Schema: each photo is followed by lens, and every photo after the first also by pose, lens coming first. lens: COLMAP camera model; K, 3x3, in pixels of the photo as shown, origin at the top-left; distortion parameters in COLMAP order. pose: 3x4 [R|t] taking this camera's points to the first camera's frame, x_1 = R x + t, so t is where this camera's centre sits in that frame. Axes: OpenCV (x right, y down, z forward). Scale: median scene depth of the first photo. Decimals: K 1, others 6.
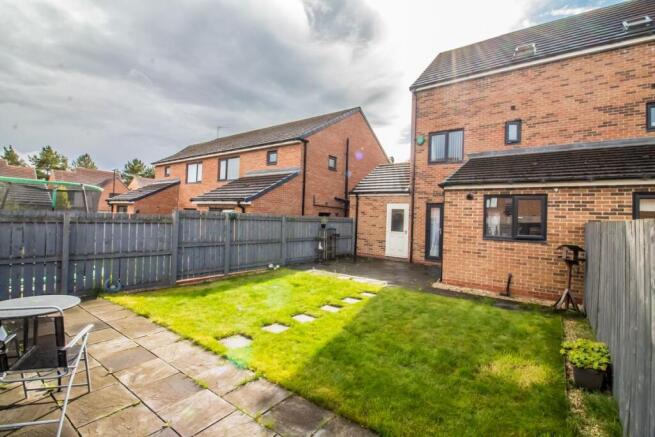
lens RADIAL K [[301.9, 0, 326.7], [0, 301.9, 218.0], [0, 0, 1]] dist [-0.007475, -0.000128]
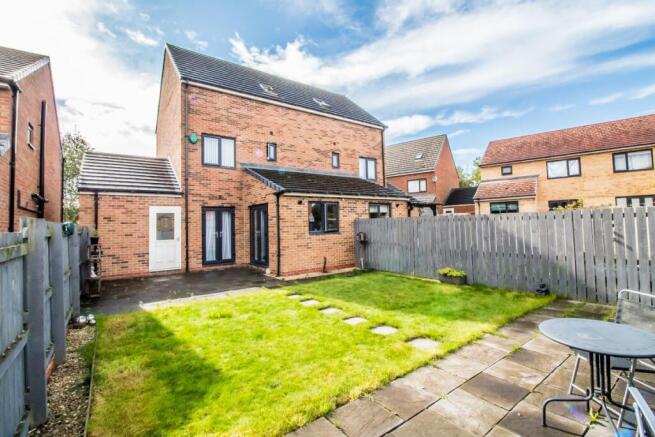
lens RADIAL K [[301.9, 0, 327.3], [0, 301.9, 217.6], [0, 0, 1]] dist [-0.007475, -0.000128]
pose [[0.290317, -0.021854, 0.956681, -0.497791], [0.035982, 0.999281, 0.011907, -0.011447], [-0.956254, 0.030967, 0.290894, 0.371618]]
